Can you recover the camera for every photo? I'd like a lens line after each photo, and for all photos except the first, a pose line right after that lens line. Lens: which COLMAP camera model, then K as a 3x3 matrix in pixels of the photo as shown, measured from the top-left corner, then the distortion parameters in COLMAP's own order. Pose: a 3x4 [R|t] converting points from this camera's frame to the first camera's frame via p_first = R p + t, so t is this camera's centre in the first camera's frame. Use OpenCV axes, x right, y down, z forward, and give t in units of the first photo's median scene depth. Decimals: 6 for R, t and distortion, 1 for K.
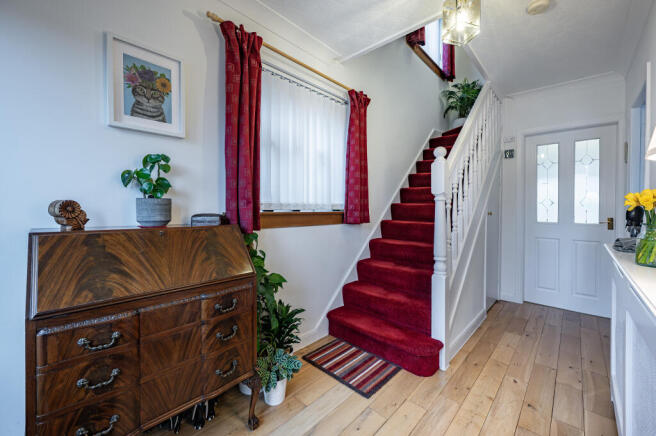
lens RADIAL K [[266.0, 0, 327.4], [0, 266.0, 214.6], [0, 0, 1]] dist [-0.002074, -0.000361]
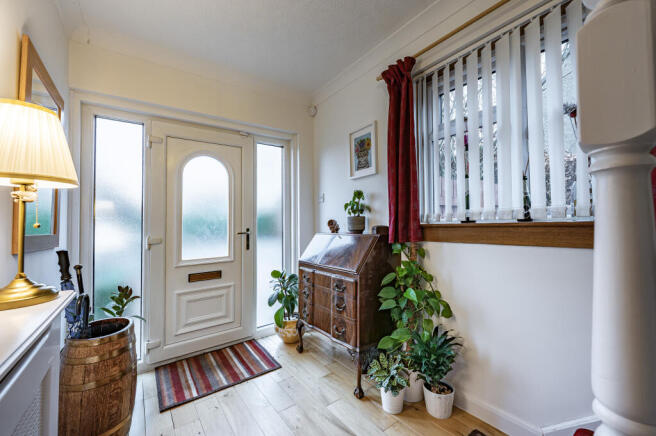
lens RADIAL K [[266.0, 0, 327.6], [0, 266.0, 217.7], [0, 0, 1]] dist [-0.002074, -0.000361]
pose [[-0.182196, -0.020812, -0.983042, 0.995568], [-0.001365, 0.999780, -0.020913, -0.013615], [0.983261, -0.002469, -0.182185, 1.054848]]
